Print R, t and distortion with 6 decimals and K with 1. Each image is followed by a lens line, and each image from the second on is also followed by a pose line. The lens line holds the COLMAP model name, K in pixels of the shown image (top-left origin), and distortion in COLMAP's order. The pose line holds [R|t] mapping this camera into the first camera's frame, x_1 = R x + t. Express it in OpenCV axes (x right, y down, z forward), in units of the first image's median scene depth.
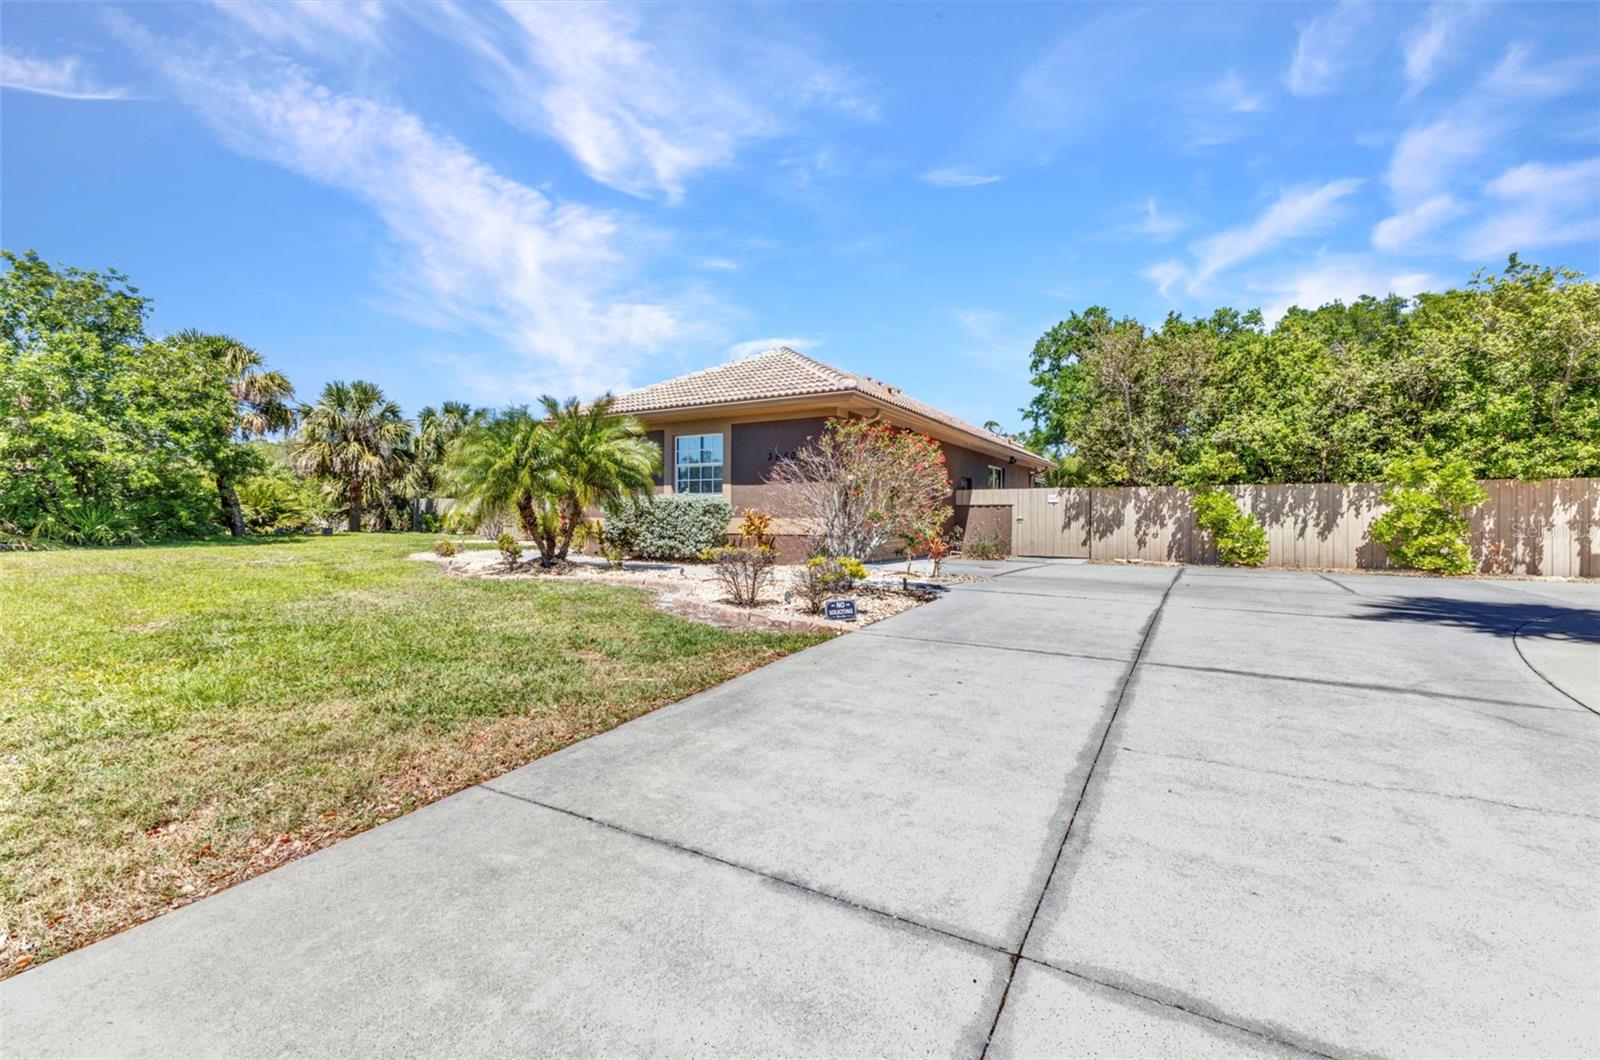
lens RADIAL K [[688.8, 0, 802.9], [0, 688.8, 520.9], [0, 0, 1]] dist [0.001627, 0.000143]
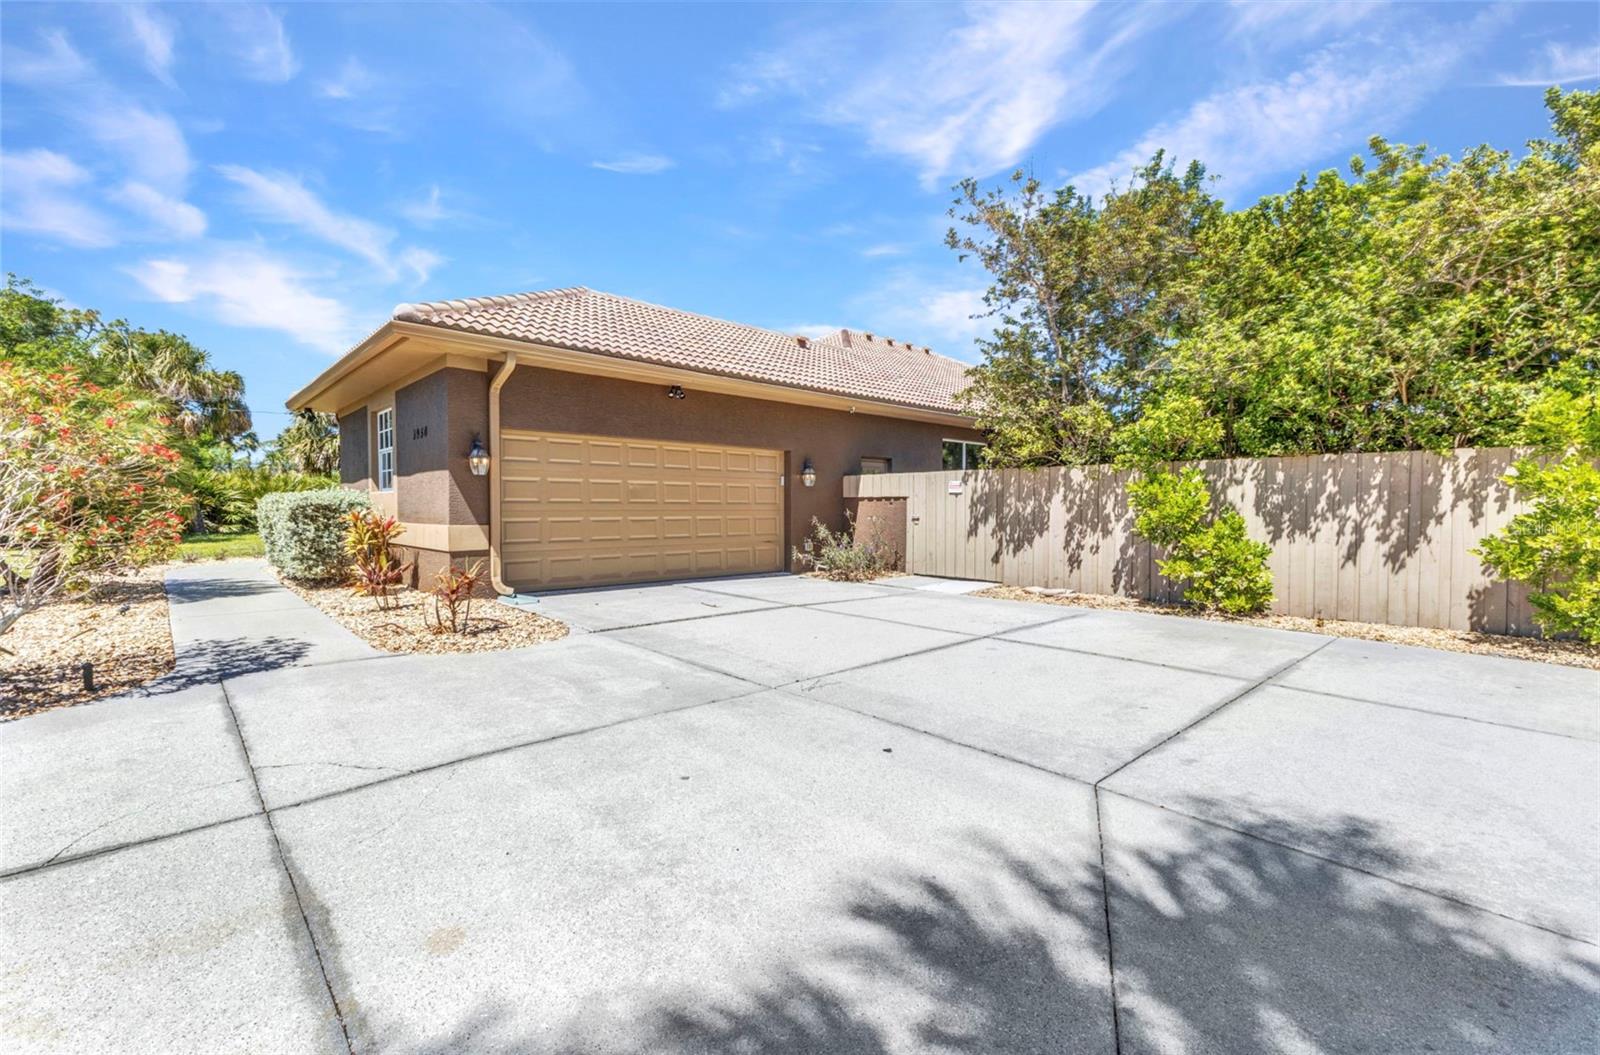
lens RADIAL K [[684.6, 0, 801.5], [0, 684.6, 536.2], [0, 0, 1]] dist [0.001406, 0.000130]
pose [[0.958549, 0.008521, -0.284802, 0.485727], [0.003582, 0.999113, 0.041947, -0.017070], [0.284907, -0.041228, 0.957668, 0.416608]]
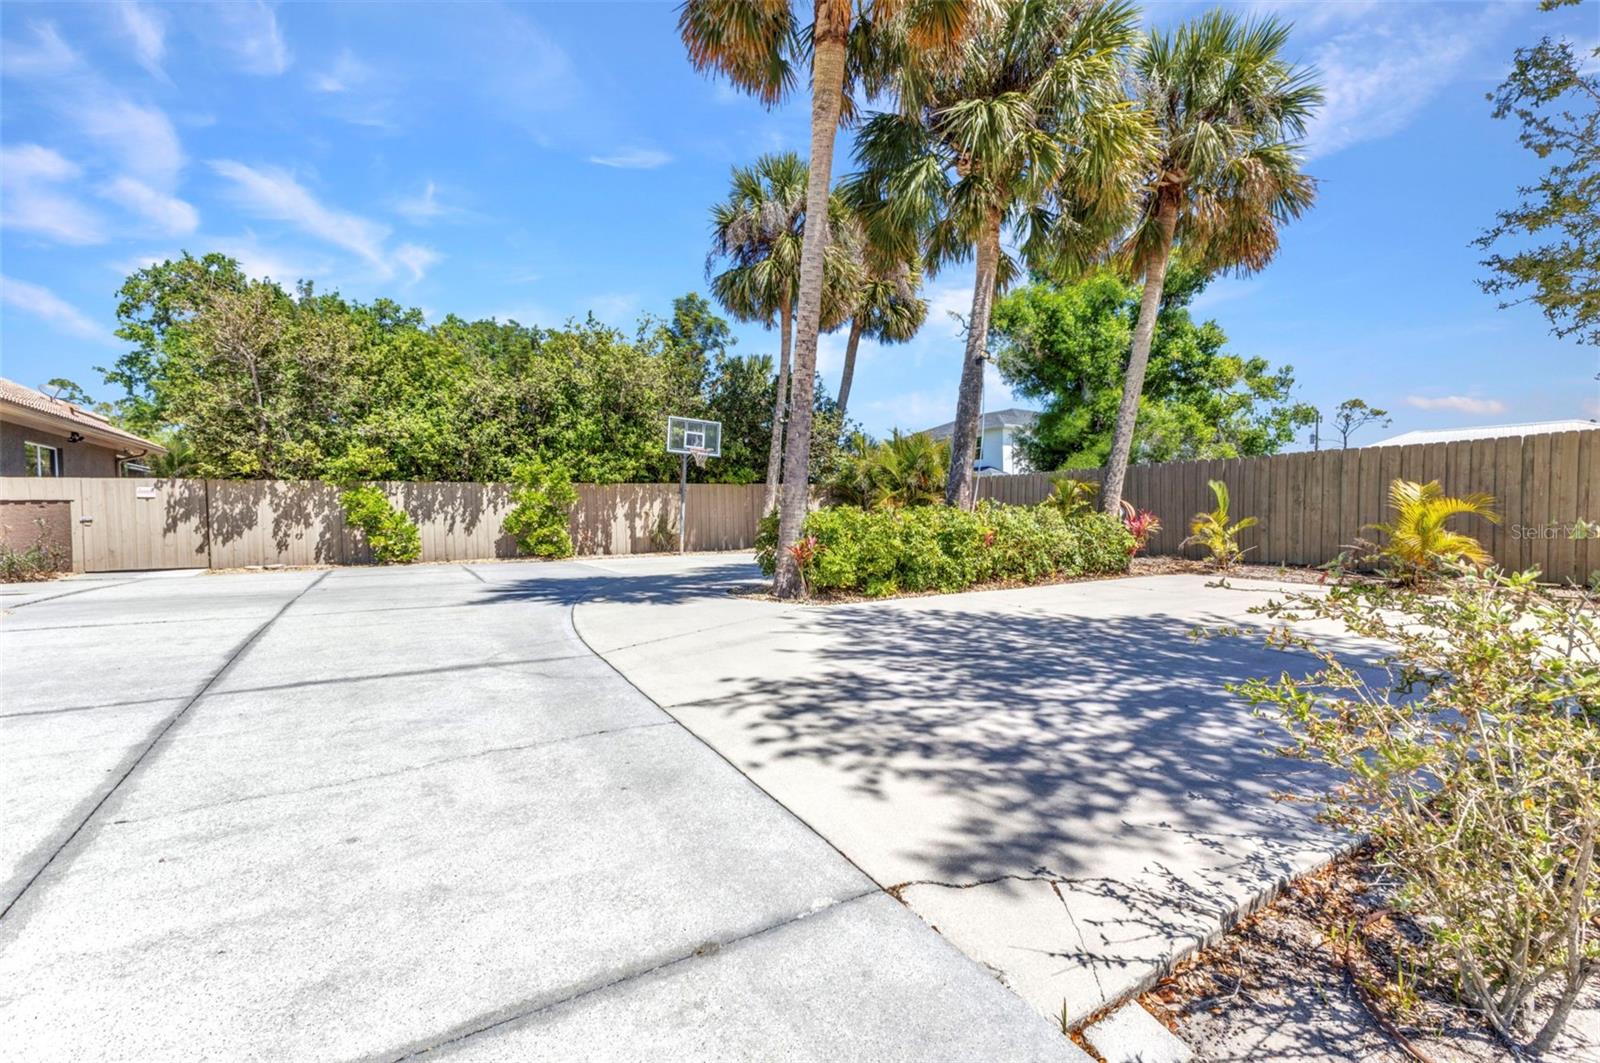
lens RADIAL K [[704.6, 0, 805.8], [0, 704.6, 537.1], [0, 0, 1]] dist [0.018954, -0.000110]
pose [[0.483756, -0.040796, 0.874252, 0.032132], [0.017871, 0.999165, 0.036736, 0.000273], [-0.875020, -0.002147, 0.484081, -0.009265]]
